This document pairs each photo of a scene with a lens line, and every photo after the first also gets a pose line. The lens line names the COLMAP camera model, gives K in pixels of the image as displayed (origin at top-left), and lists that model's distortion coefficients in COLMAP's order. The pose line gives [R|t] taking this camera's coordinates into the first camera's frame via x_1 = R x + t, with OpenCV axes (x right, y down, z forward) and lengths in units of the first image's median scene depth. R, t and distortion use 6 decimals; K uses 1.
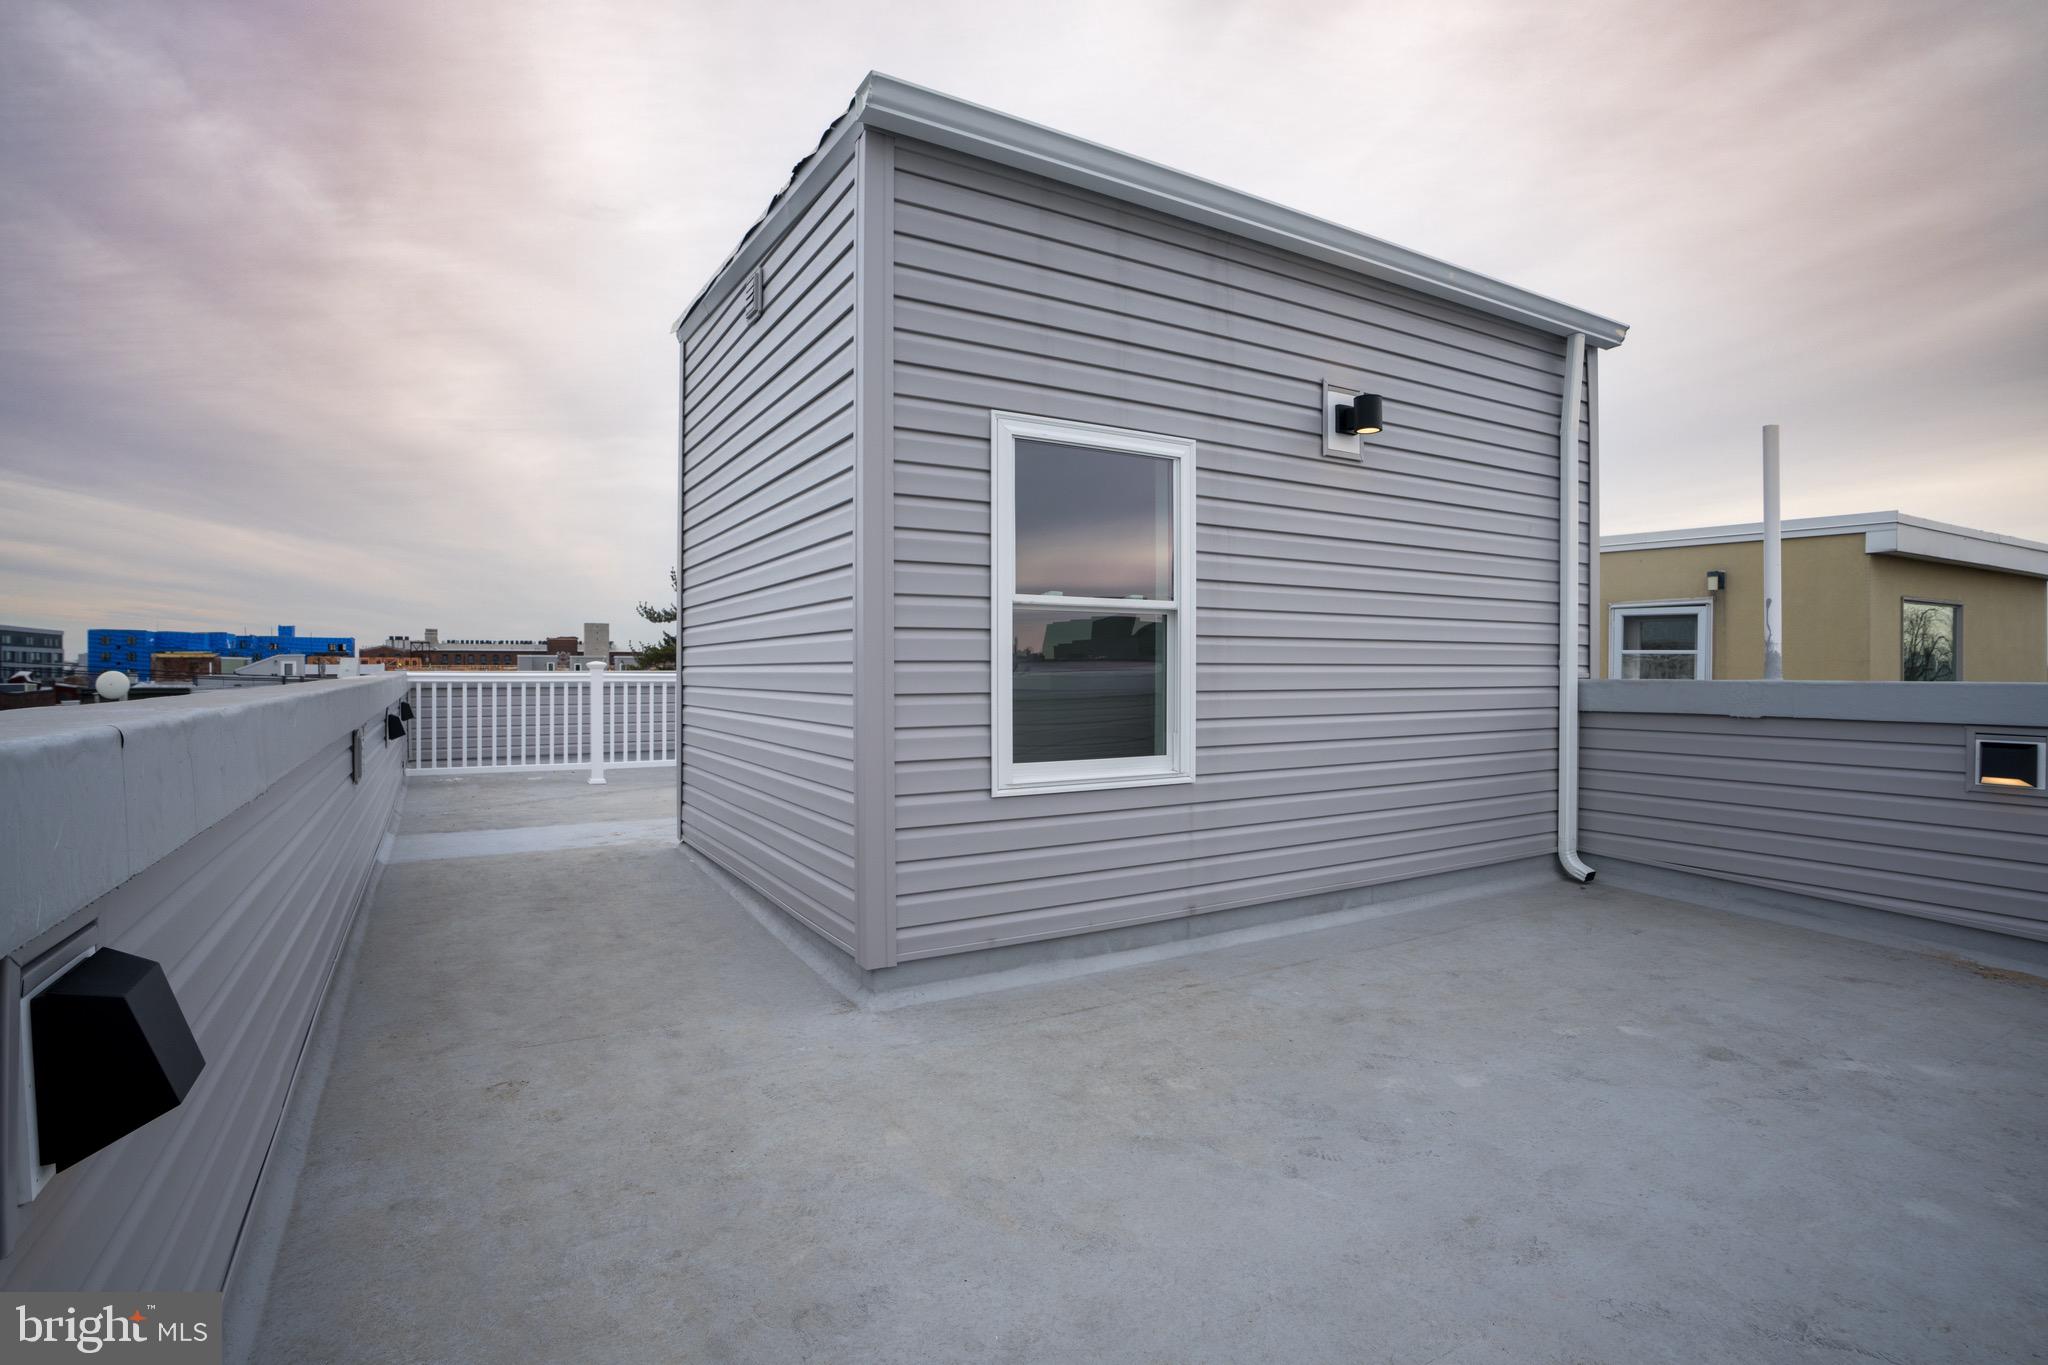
lens RADIAL K [[986.8, 0, 1030.8], [0, 986.8, 698.9], [0, 0, 1]] dist [0.017284, -0.014605]
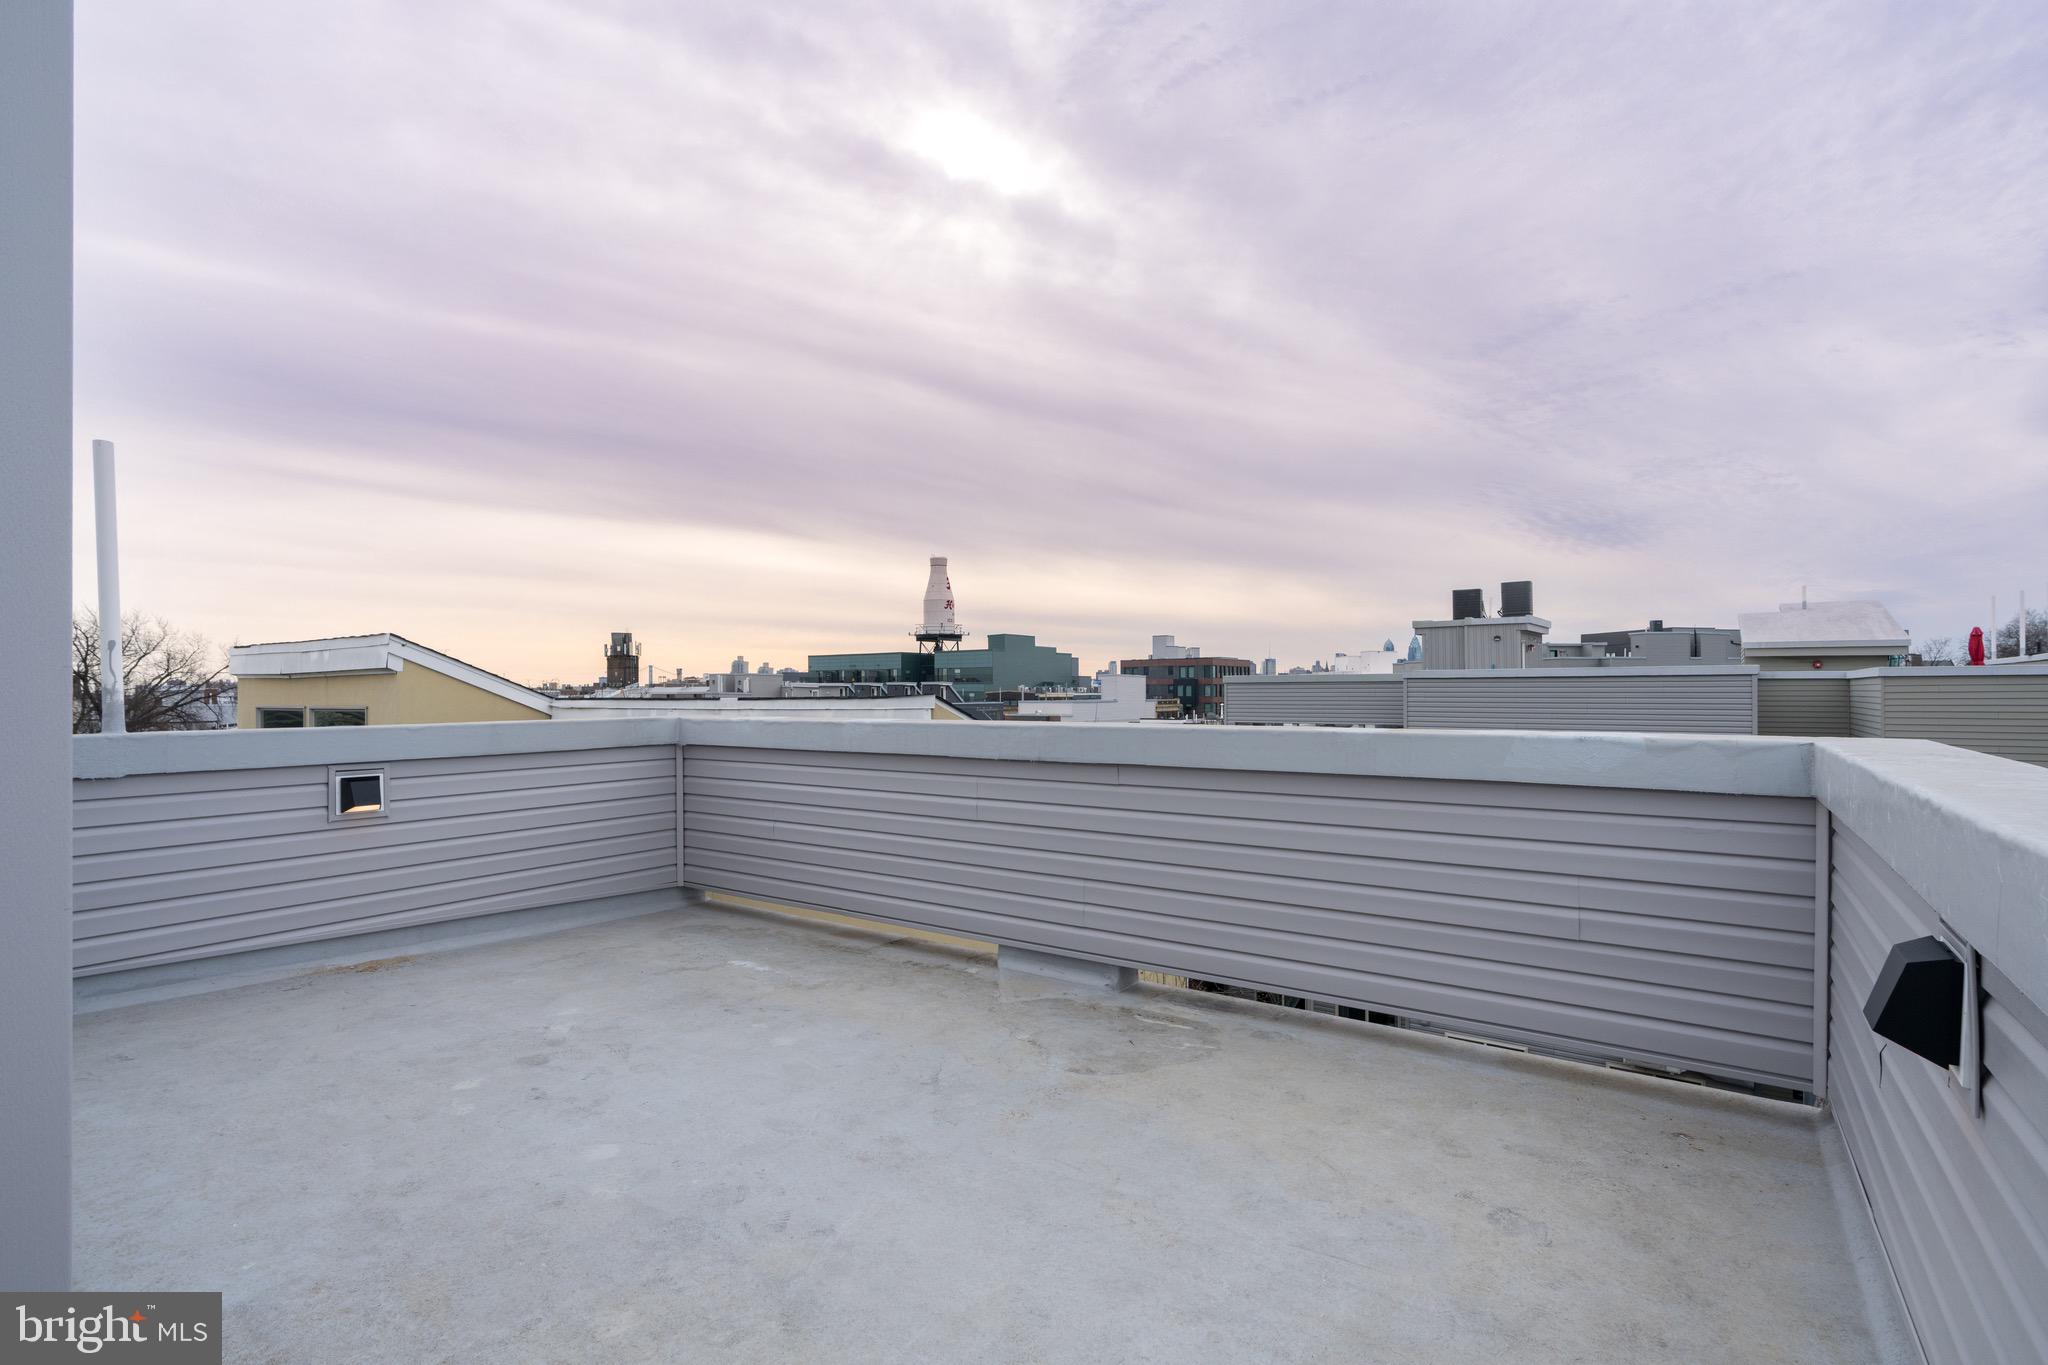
lens RADIAL K [[986.8, 0, 1030.8], [0, 986.8, 698.9], [0, 0, 1]] dist [0.017284, -0.014605]
pose [[-0.410603, -0.005144, 0.911800, -0.536787], [0.030610, 0.999343, 0.019422, -0.057637], [-0.911300, 0.035885, -0.410175, 0.868678]]
